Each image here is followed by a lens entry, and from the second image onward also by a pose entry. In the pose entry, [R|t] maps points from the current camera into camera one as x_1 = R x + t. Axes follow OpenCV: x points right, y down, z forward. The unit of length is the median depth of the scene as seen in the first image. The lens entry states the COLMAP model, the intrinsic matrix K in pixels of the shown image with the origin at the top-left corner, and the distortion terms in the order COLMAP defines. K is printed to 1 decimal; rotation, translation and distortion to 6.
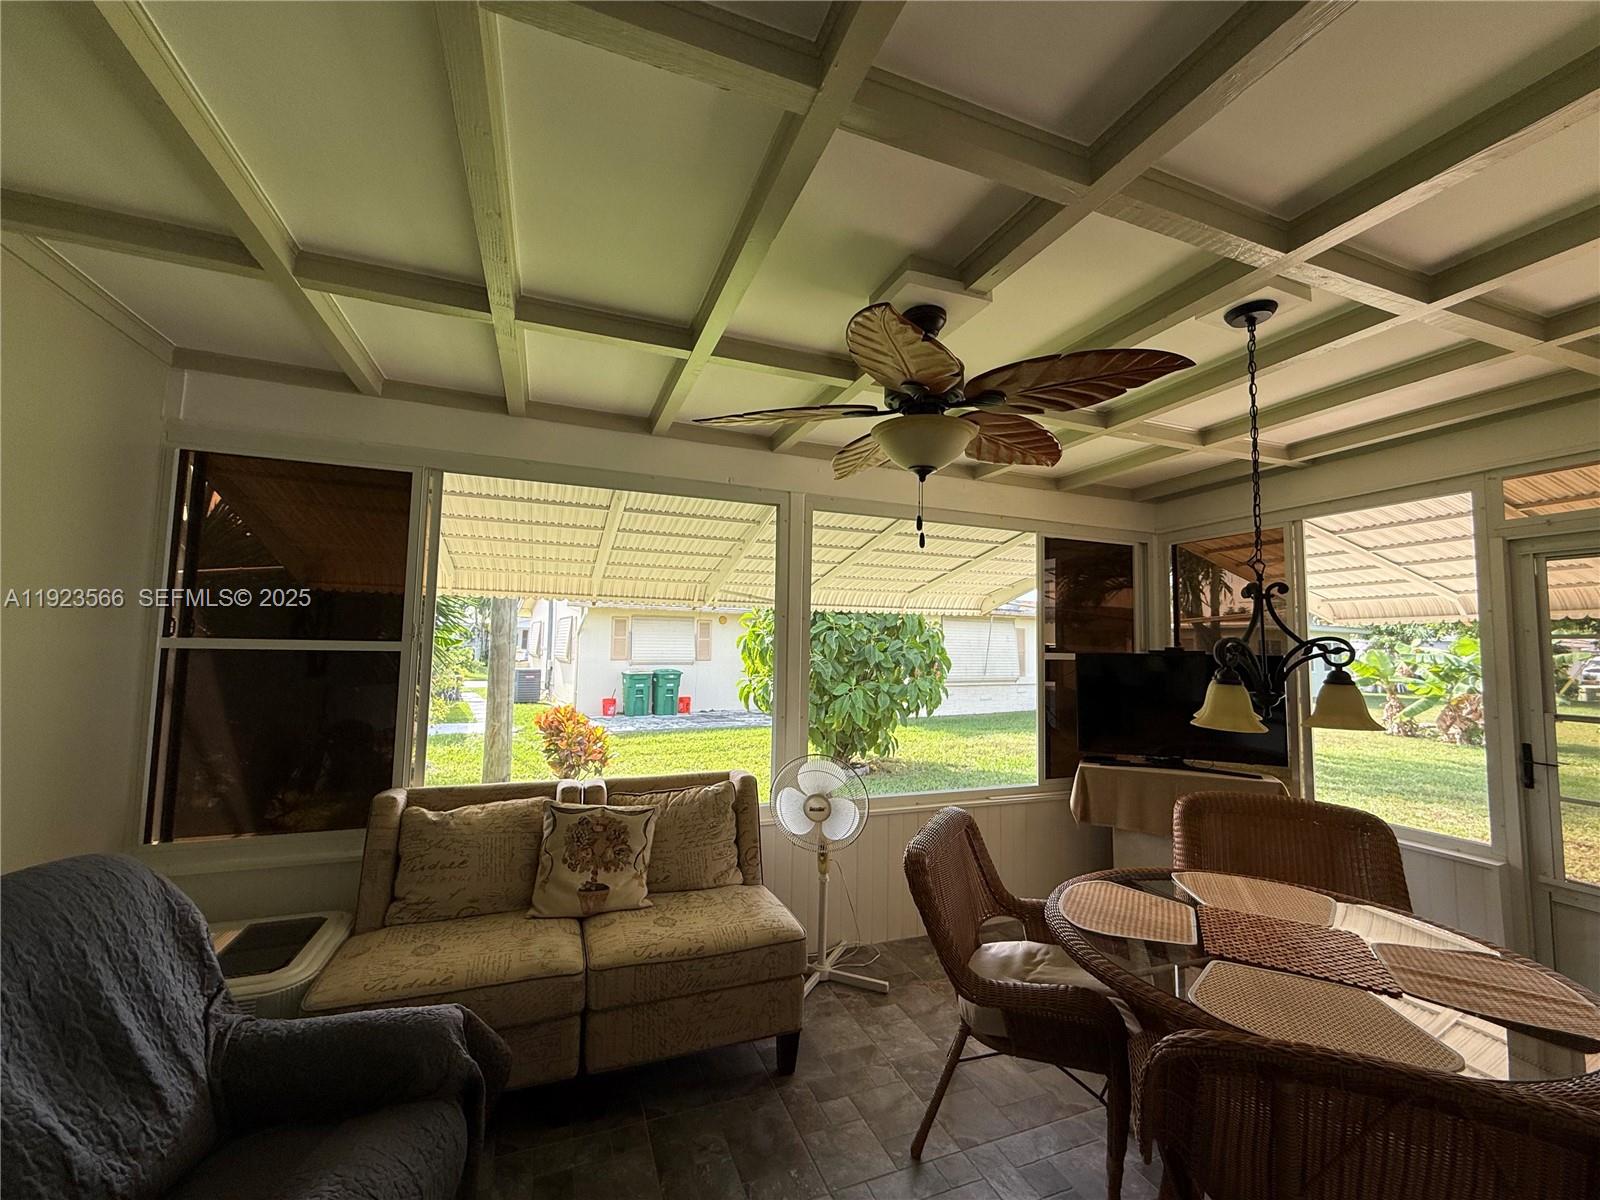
lens RADIAL K [[640.0, 0, 791.2], [0, 640.0, 598.4], [0, 0, 1]] dist [-0.000554, 0.000498]
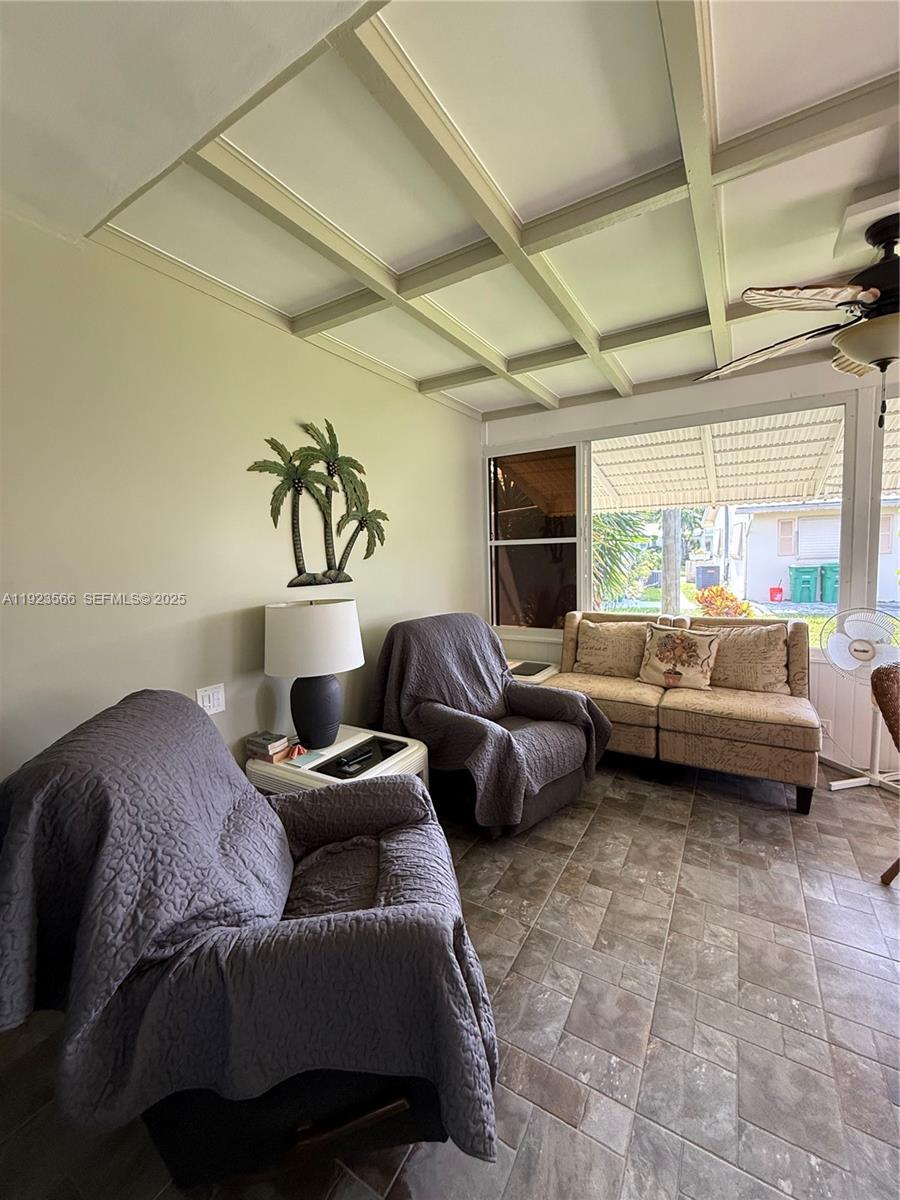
lens RADIAL K [[480.0, 0, 451.2], [0, 480.0, 594.1], [0, 0, 1]] dist [-0.000554, 0.000498]
pose [[0.613843, 0.028951, -0.788897, 0.323479], [0.096763, 0.989032, 0.111588, 0.042367], [0.783475, -0.144834, 0.604310, -0.203557]]
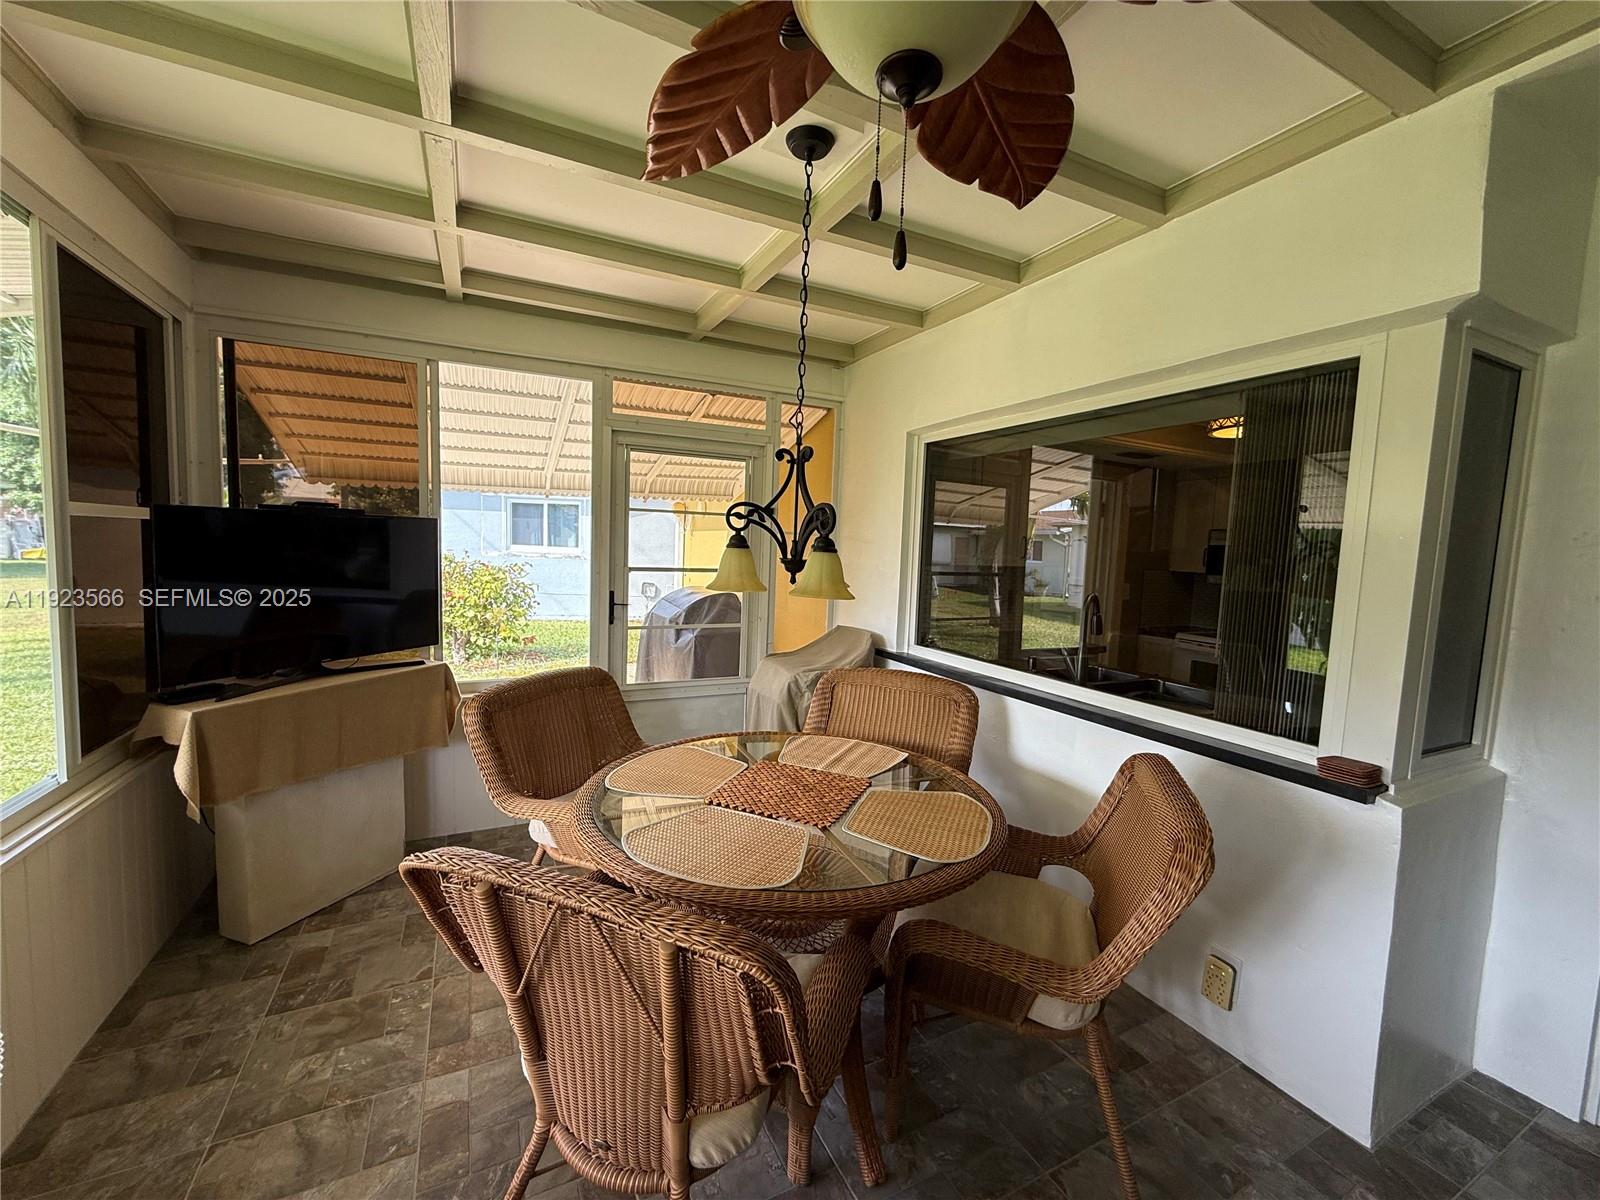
lens RADIAL K [[640.0, 0, 809.7], [0, 640.0, 589.3], [0, 0, 1]] dist [-0.000554, 0.000498]
pose [[-0.109862, -0.091469, 0.989729, -0.187523], [-0.109274, 0.990832, 0.079441, 0.080786], [-0.987922, -0.099424, -0.118850, 0.798833]]
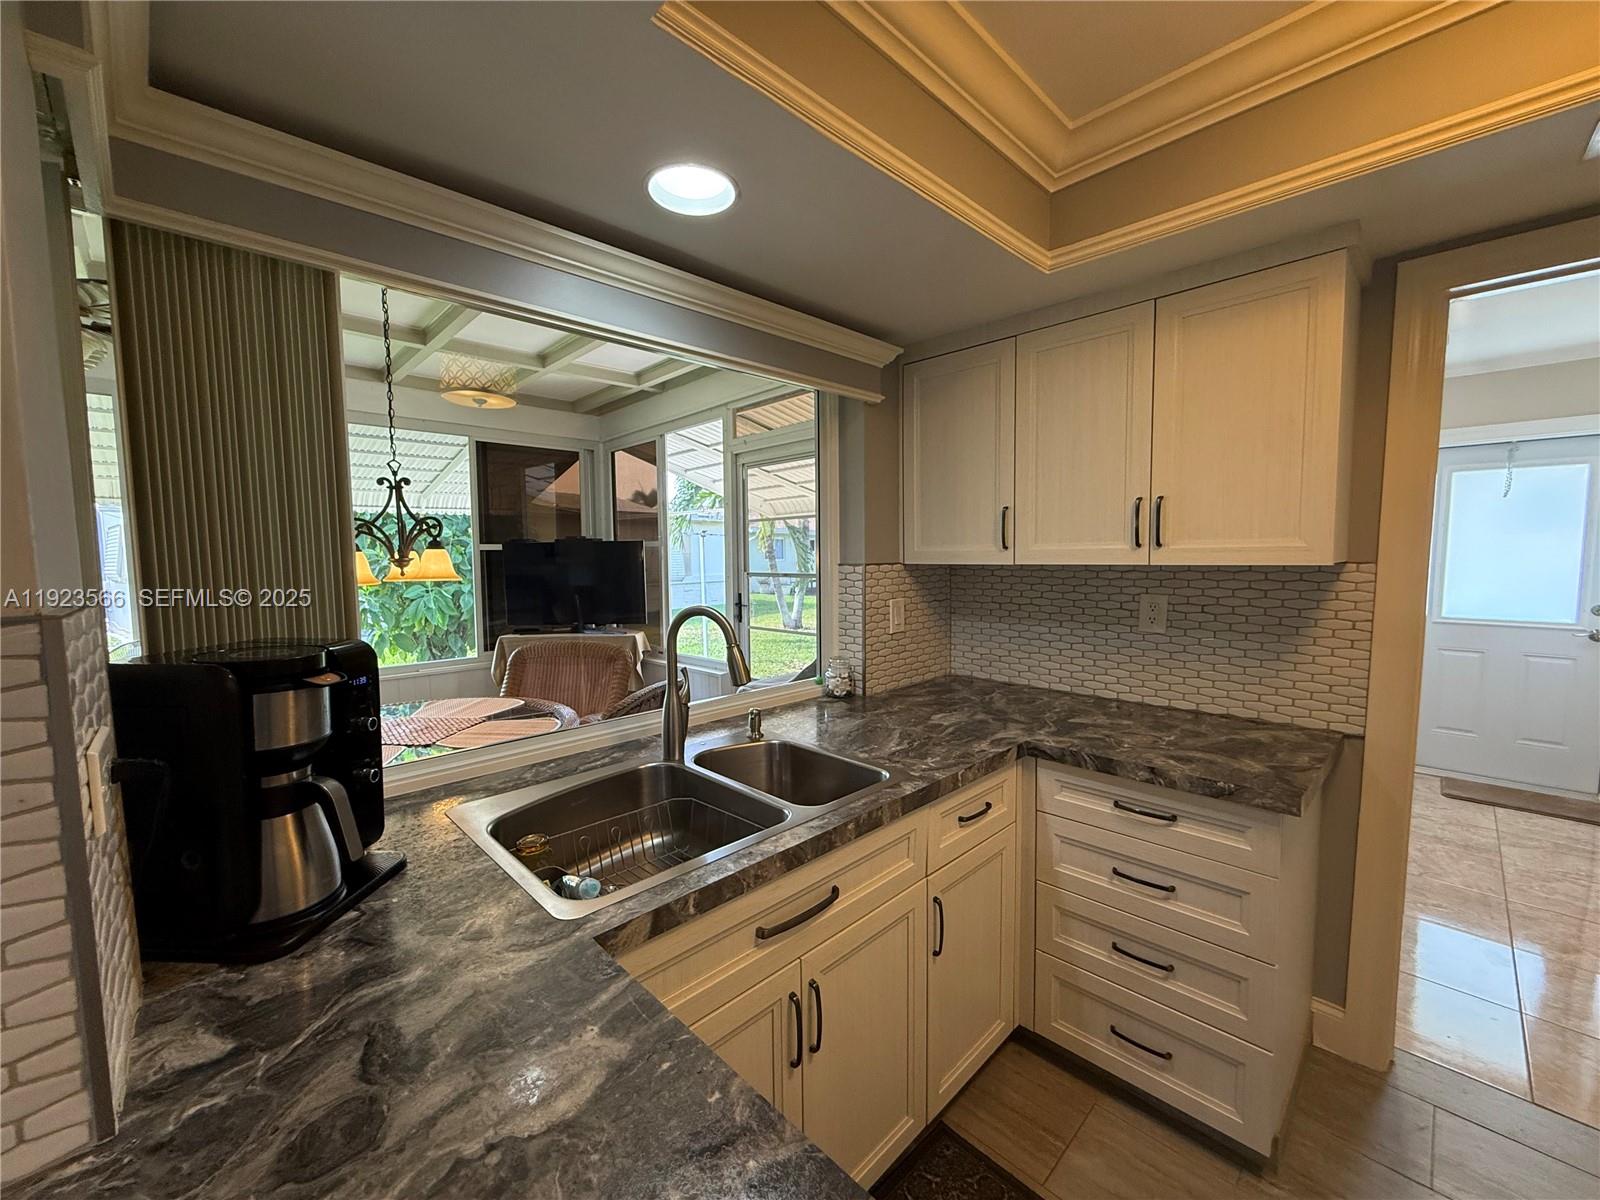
lens RADIAL K [[640.0, 0, 797.4], [0, 640.0, 604.6], [0, 0, 1]] dist [-0.000554, 0.000498]
pose [[0.920847, -0.060516, 0.385200, 0.730753], [0.001314, 0.988359, 0.152135, 0.027171], [-0.389923, -0.139587, 0.910206, -0.438954]]
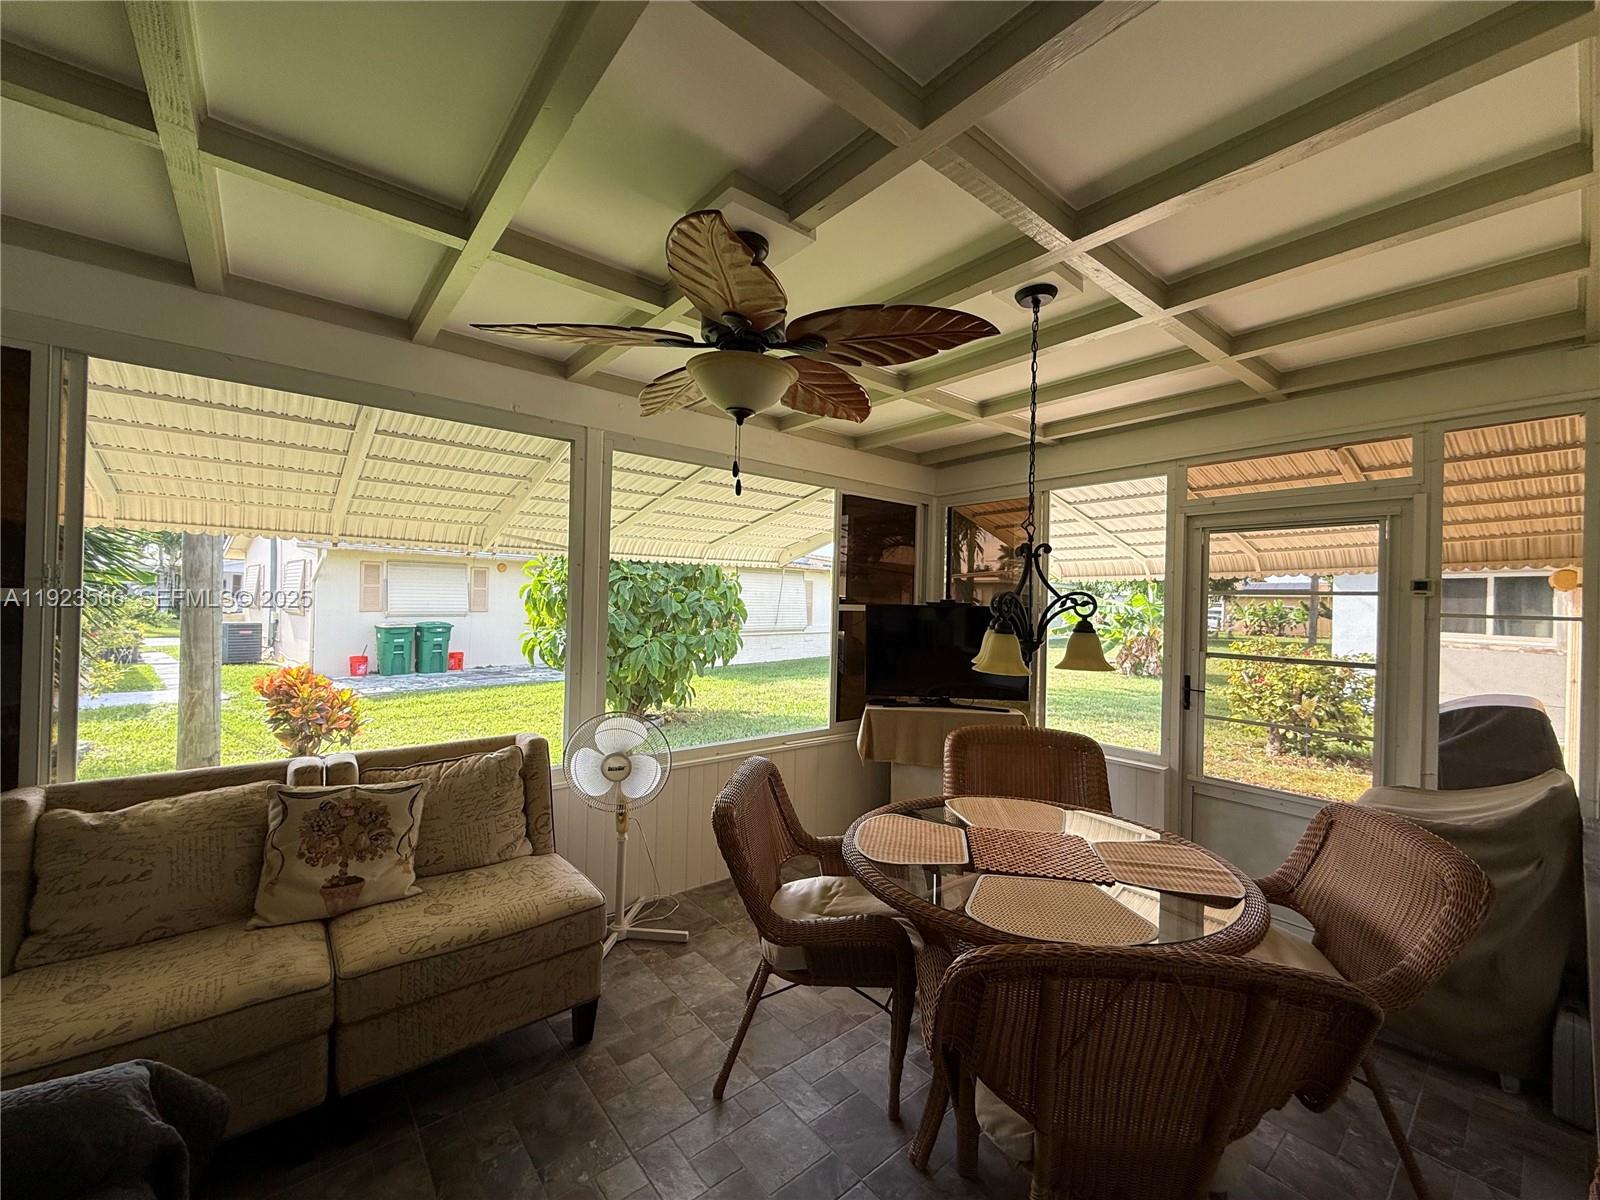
lens RADIAL K [[640.0, 0, 791.7], [0, 640.0, 598.9], [0, 0, 1]] dist [-0.000554, 0.000498]
pose [[0.949125, 0.004124, 0.314871, -0.014115], [-0.028491, 0.996938, 0.072825, 0.002167], [-0.313607, -0.078091, 0.946336, 0.045071]]
